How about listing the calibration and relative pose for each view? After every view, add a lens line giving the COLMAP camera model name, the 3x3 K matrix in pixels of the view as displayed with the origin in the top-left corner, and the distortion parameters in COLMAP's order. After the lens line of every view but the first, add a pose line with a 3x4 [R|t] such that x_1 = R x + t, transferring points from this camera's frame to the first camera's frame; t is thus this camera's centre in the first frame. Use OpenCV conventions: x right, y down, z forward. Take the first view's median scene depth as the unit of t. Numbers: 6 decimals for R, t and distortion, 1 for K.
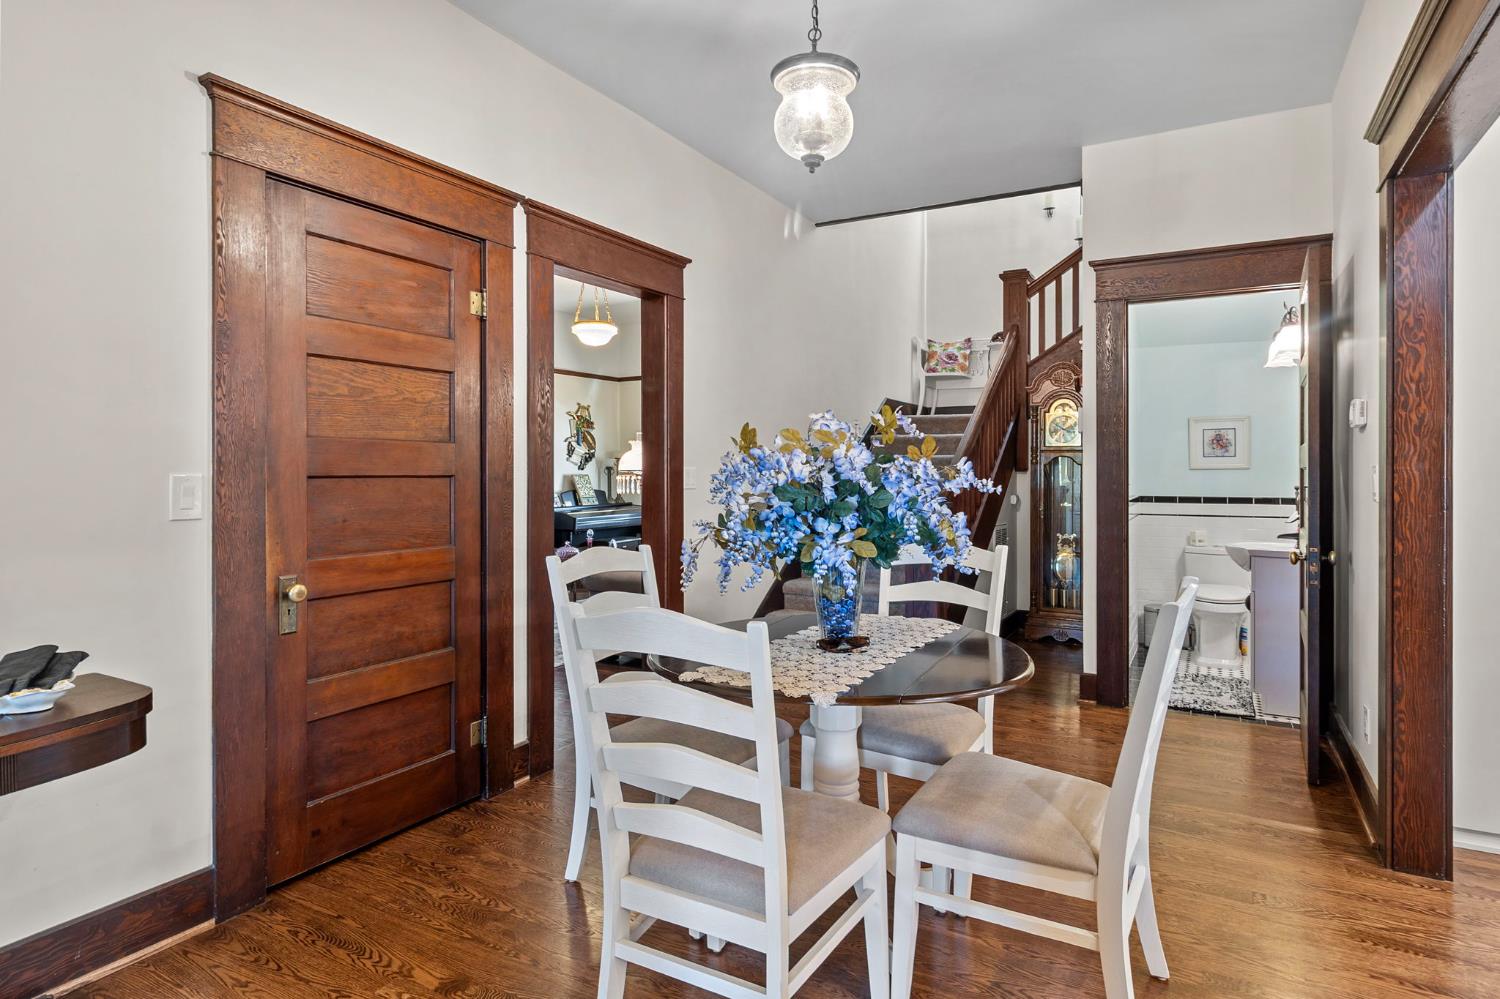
lens RADIAL K [[831.7, 0, 755.3], [0, 831.7, 475.3], [0, 0, 1]] dist [-0.003524, -0.000493]
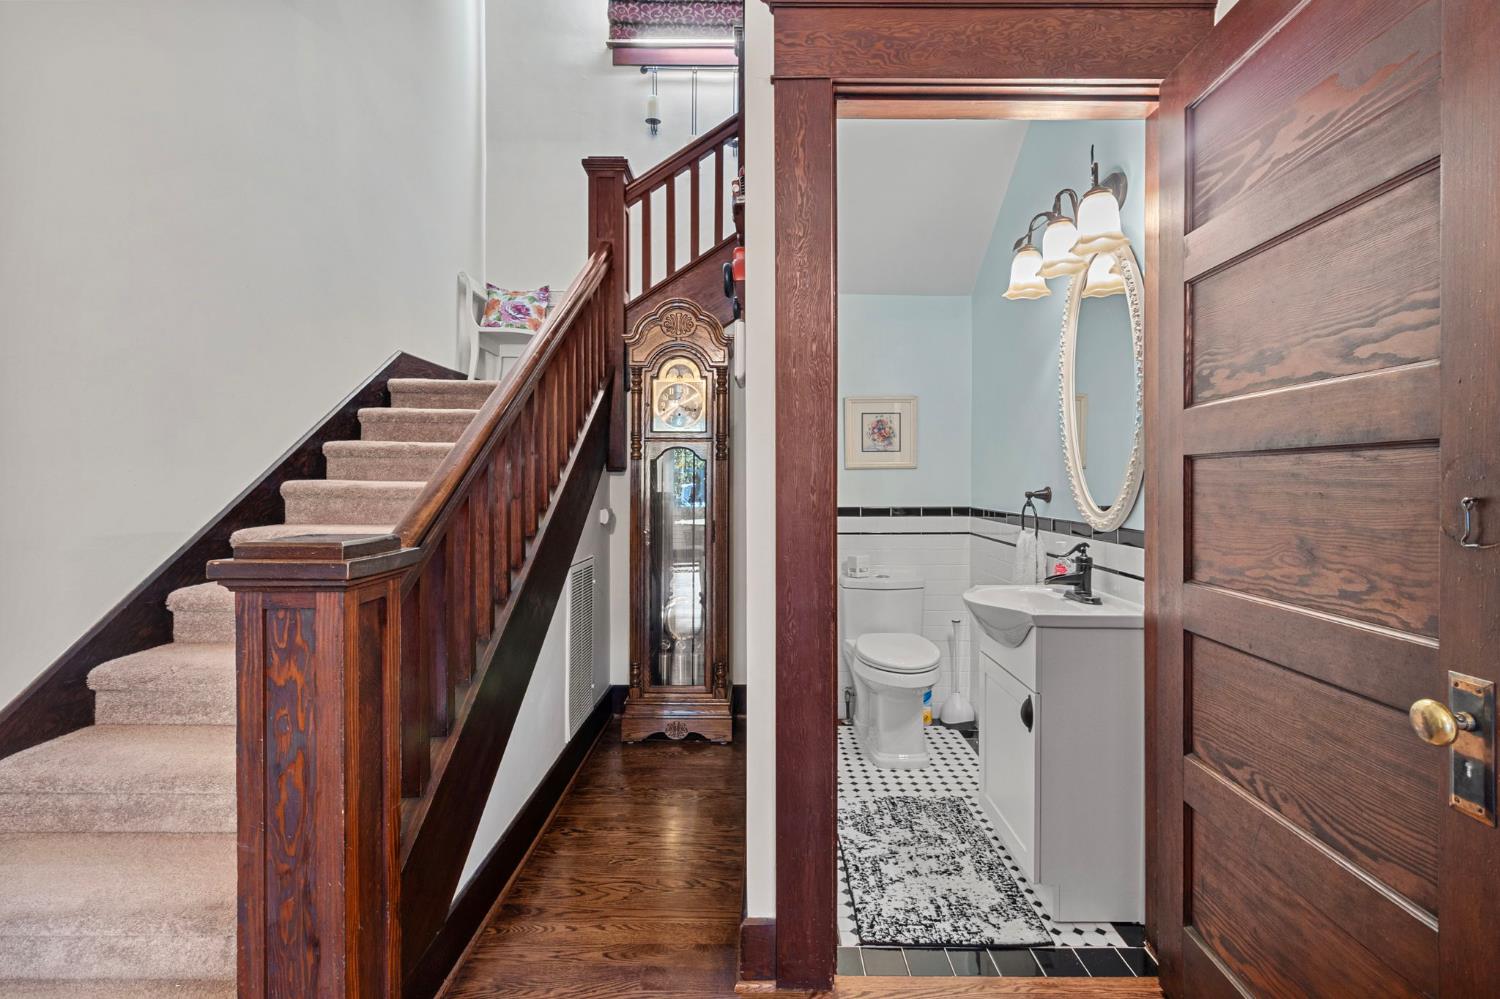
lens RADIAL K [[710.6, 0, 756.6], [0, 710.6, 475.1], [0, 0, 1]] dist [-0.000806, -0.000102]
pose [[0.878421, 0.001530, 0.477885, 0.155323], [0.002731, 0.999962, -0.008221, 0.002851], [-0.477879, 0.008527, 0.878384, 0.473046]]
